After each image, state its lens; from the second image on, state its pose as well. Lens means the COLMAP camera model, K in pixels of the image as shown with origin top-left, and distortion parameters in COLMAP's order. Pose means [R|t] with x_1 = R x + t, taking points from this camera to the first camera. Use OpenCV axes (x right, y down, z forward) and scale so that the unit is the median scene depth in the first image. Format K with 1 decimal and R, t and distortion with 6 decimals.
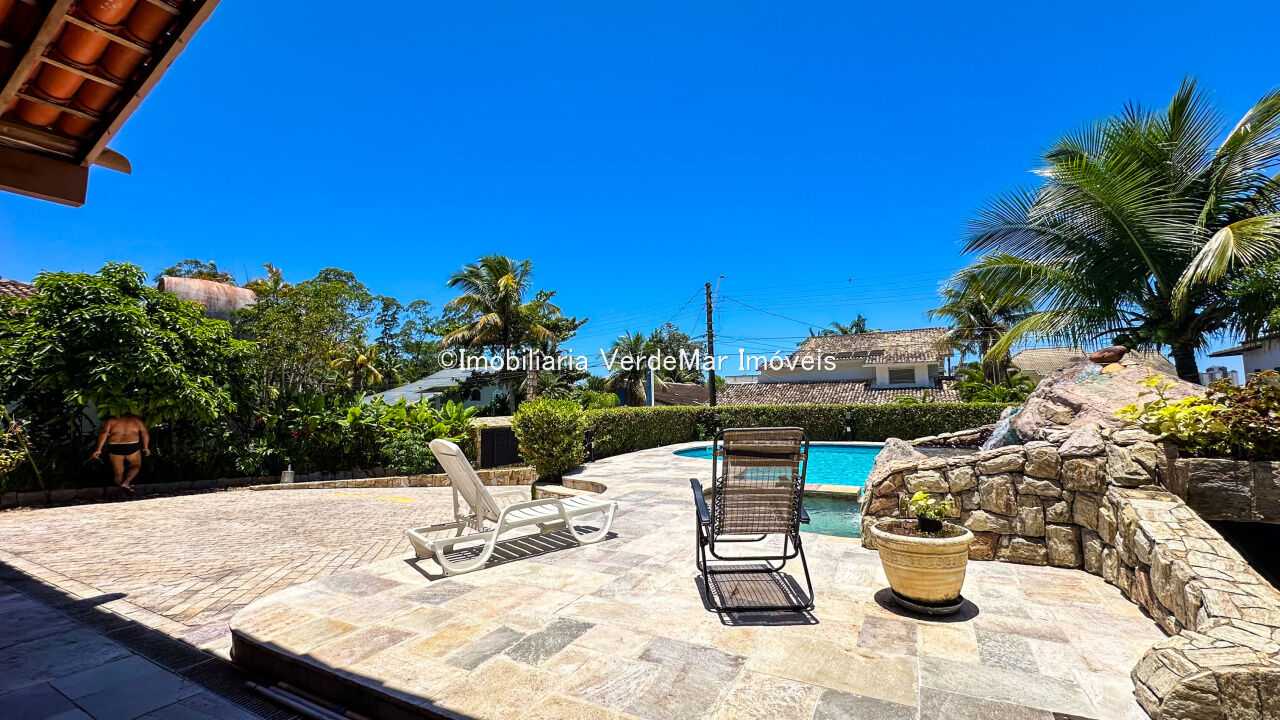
lens RADIAL K [[522.9, 0, 640.0], [0, 522.9, 360.0], [0, 0, 1]] dist [-0.005240, 0.000685]
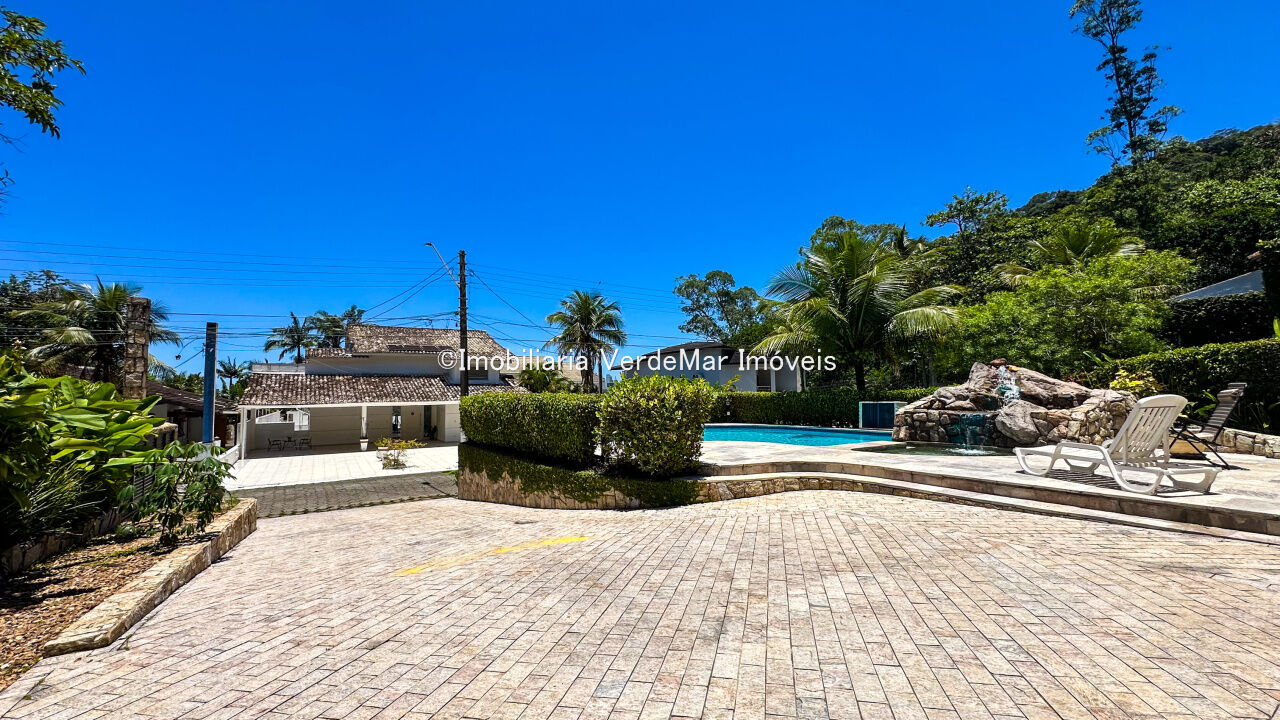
lens RADIAL K [[522.9, 0, 640.0], [0, 522.9, 360.0], [0, 0, 1]] dist [-0.005240, 0.000685]
pose [[0.498466, 0.068868, 0.864169, -0.279039], [-0.067927, 0.996878, -0.040262, 0.026950], [-0.864244, -0.038631, 0.501588, 0.197087]]
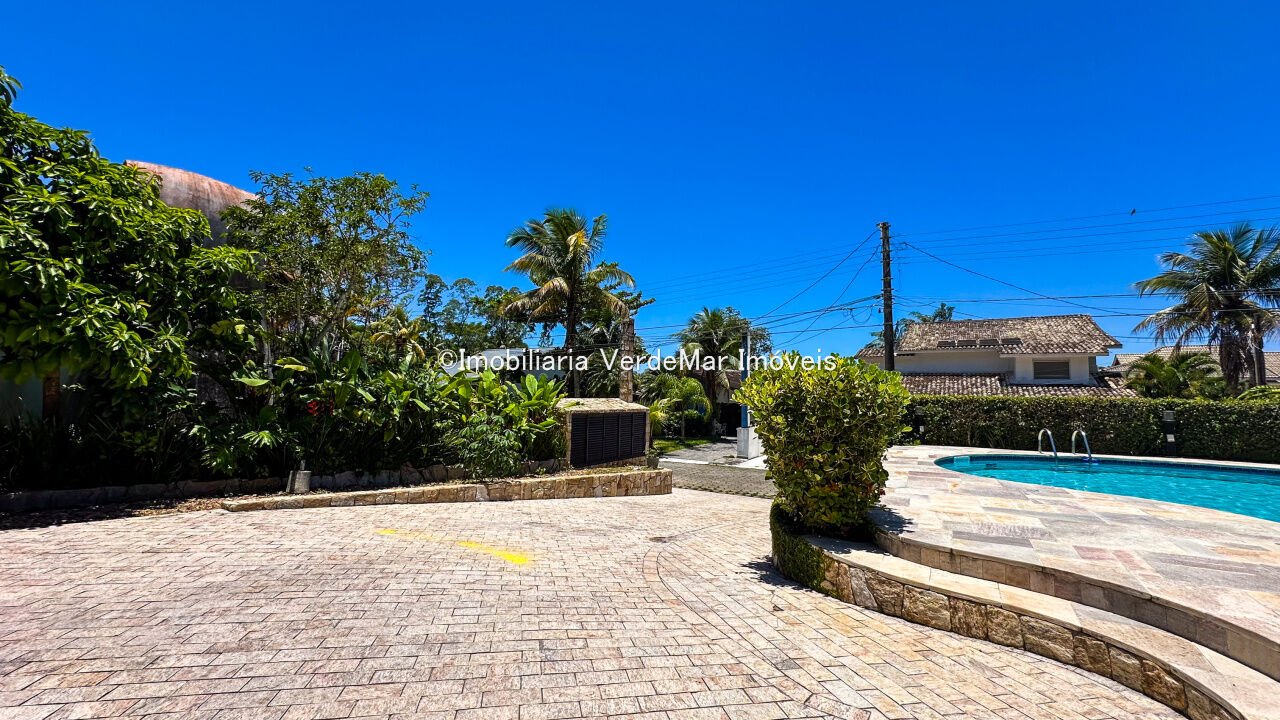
lens RADIAL K [[522.9, 0, 640.0], [0, 522.9, 360.0], [0, 0, 1]] dist [-0.005240, 0.000685]
pose [[0.997480, 0.035075, -0.061667, -0.095988], [-0.033943, 0.999237, 0.019311, 0.023349], [0.062297, -0.017169, 0.997910, 0.163990]]
